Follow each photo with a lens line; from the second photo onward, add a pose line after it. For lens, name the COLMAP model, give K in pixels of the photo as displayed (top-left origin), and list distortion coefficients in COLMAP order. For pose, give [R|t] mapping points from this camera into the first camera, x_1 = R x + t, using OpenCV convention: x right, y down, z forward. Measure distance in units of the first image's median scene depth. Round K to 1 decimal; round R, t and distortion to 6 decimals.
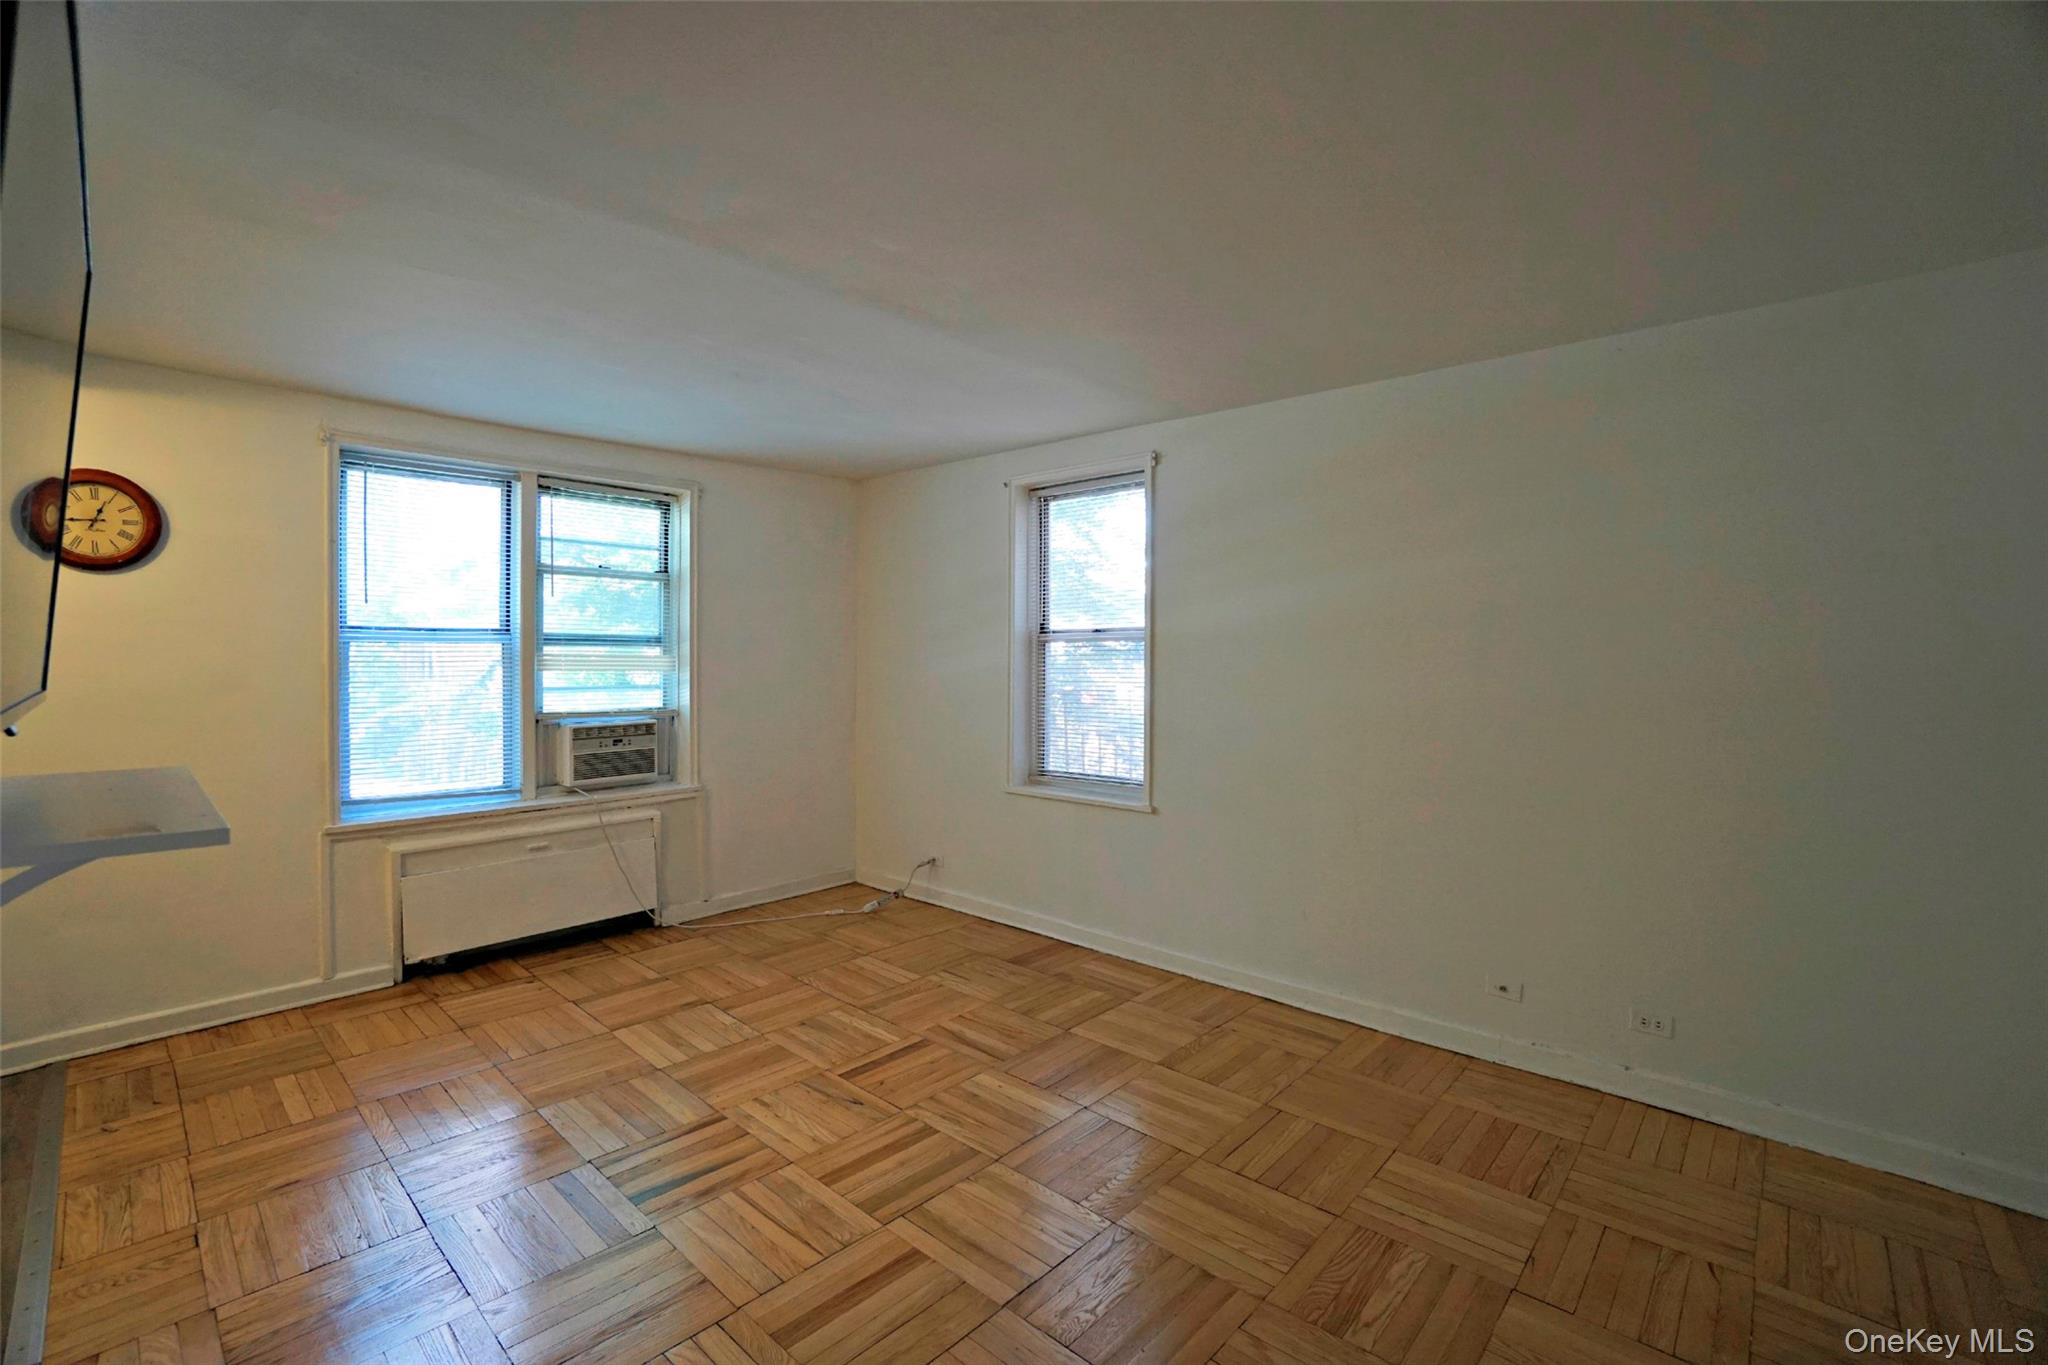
lens RADIAL K [[898.7, 0, 996.8], [0, 898.7, 671.9], [0, 0, 1]] dist [-0.062389, 0.021068]
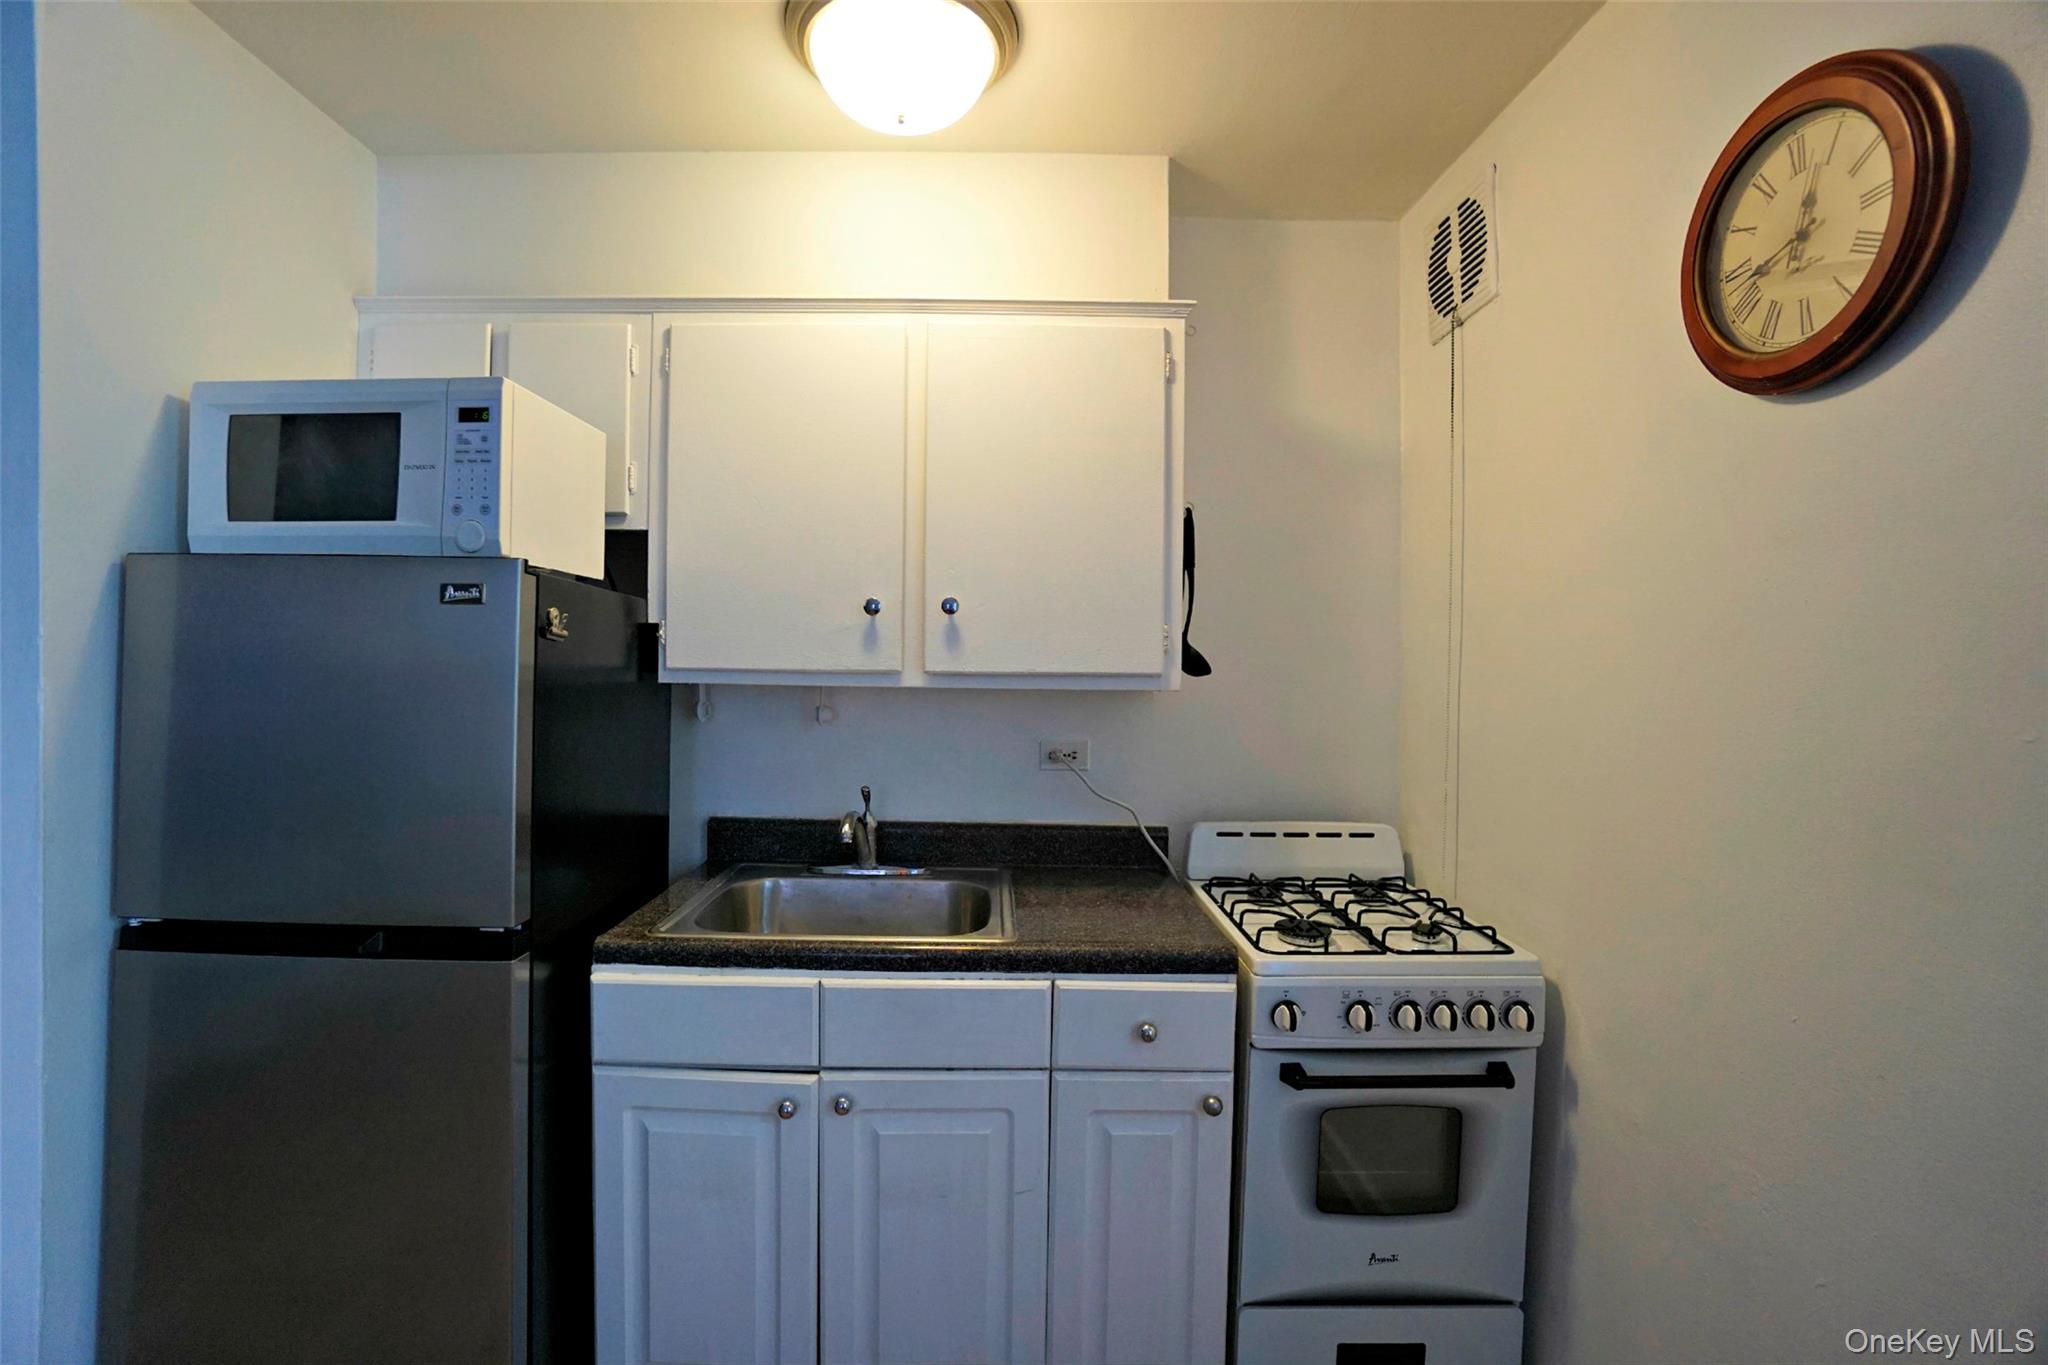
lens RADIAL K [[898.7, 0, 996.8], [0, 898.7, 671.9], [0, 0, 1]] dist [-0.062389, 0.021068]
pose [[-0.724822, -0.000543, -0.688936, -0.436071], [-0.030445, 0.999048, 0.031243, -0.009517], [0.688263, 0.043621, -0.724149, 0.743458]]
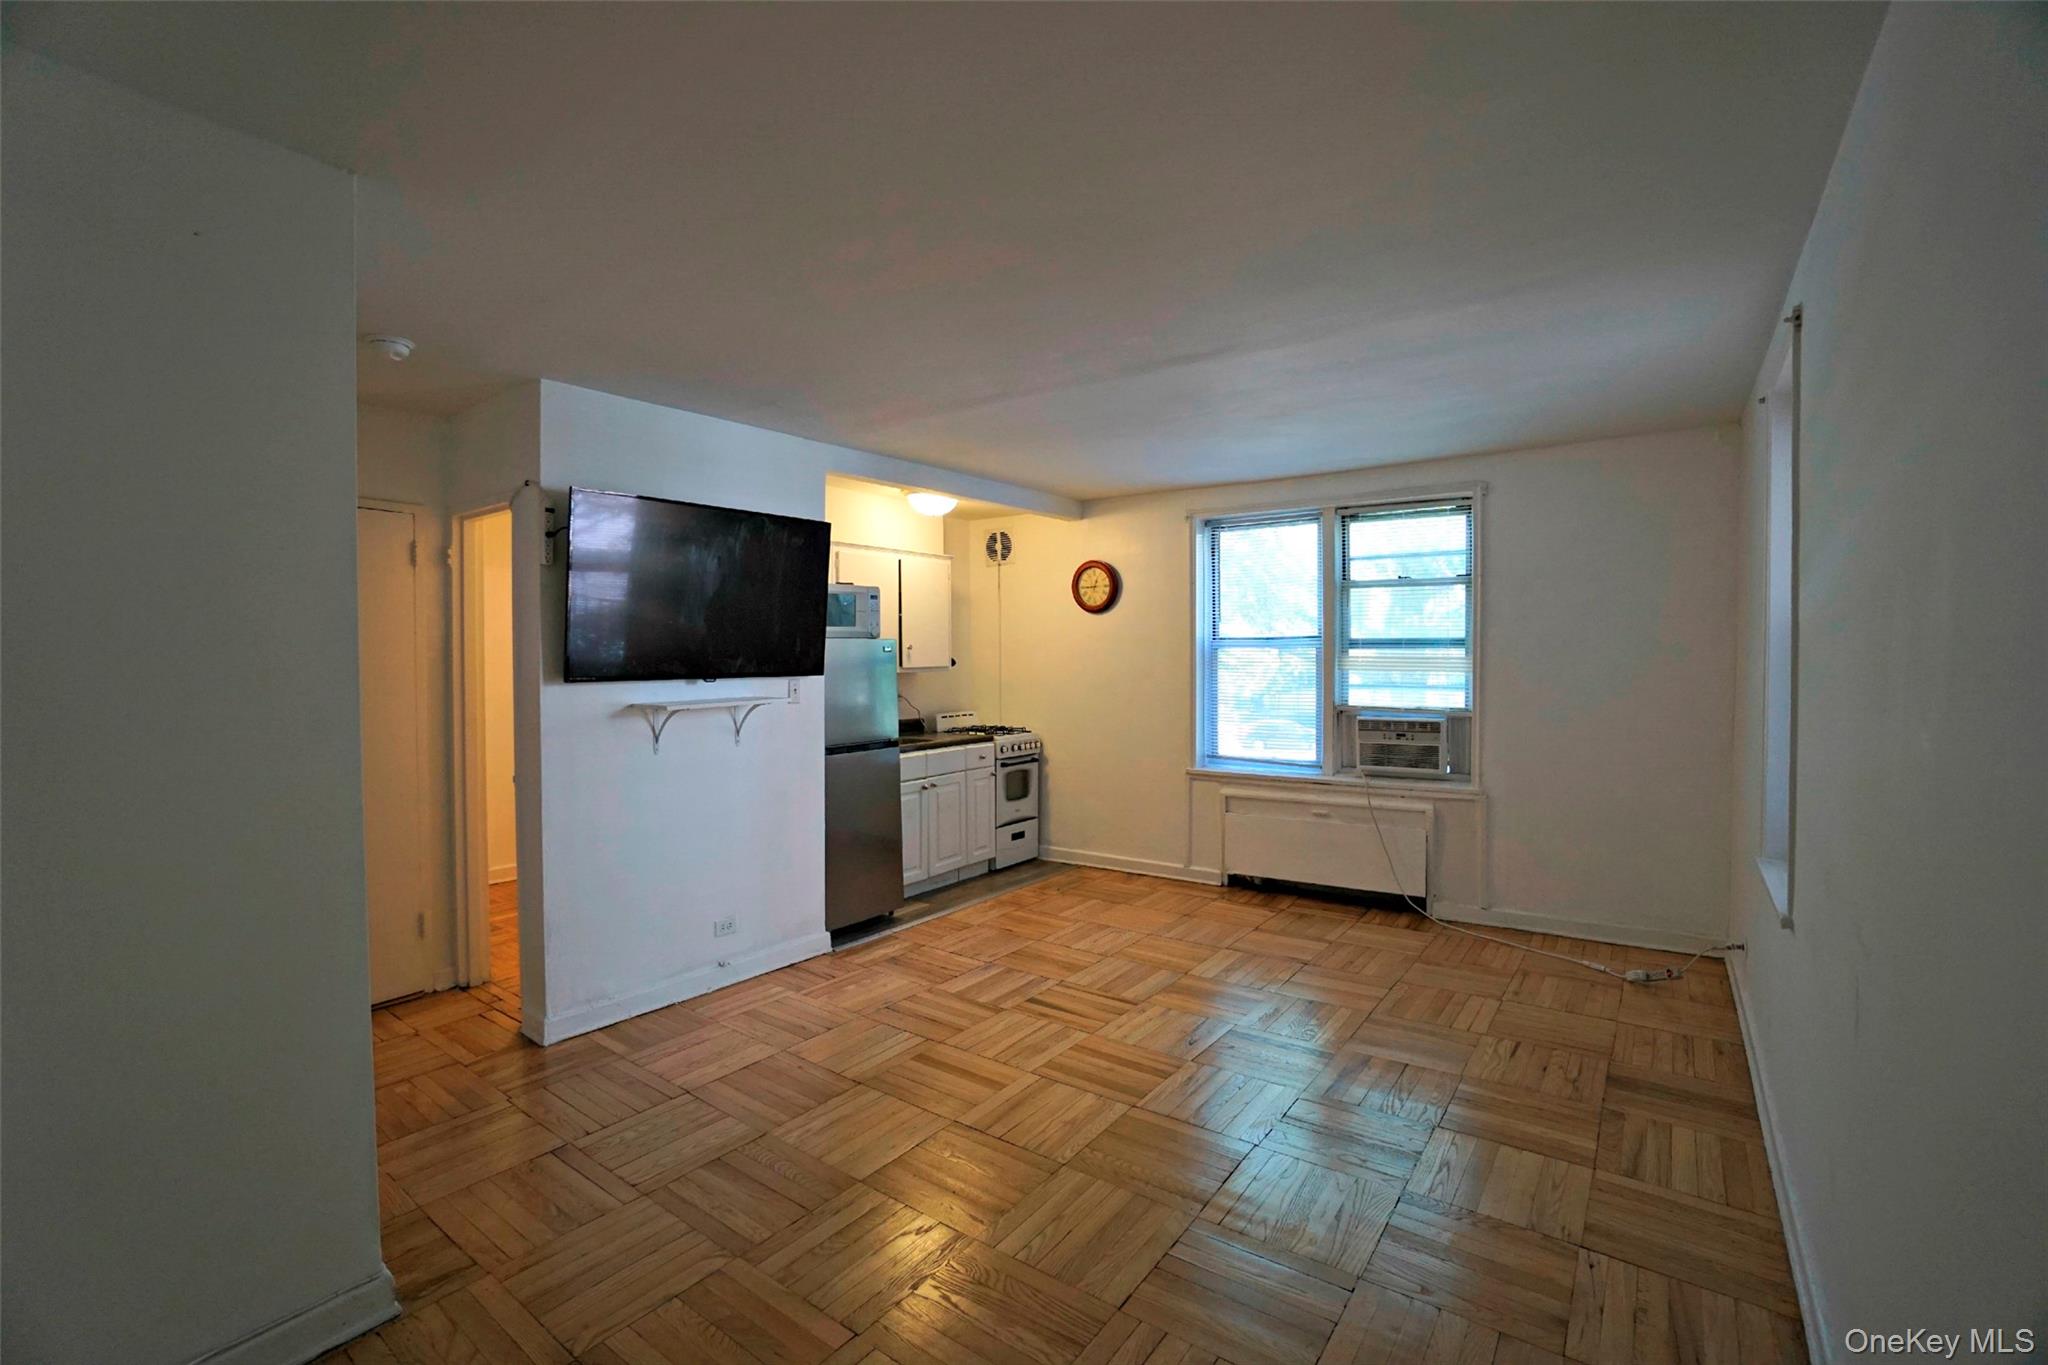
lens RADIAL K [[898.7, 0, 996.8], [0, 898.7, 671.9], [0, 0, 1]] dist [-0.062389, 0.021068]
pose [[0.108869, 0.016024, -0.993927, 0.647967], [-0.012937, 0.999808, 0.014702, -0.010798], [0.993972, 0.011258, 0.109055, 0.410102]]
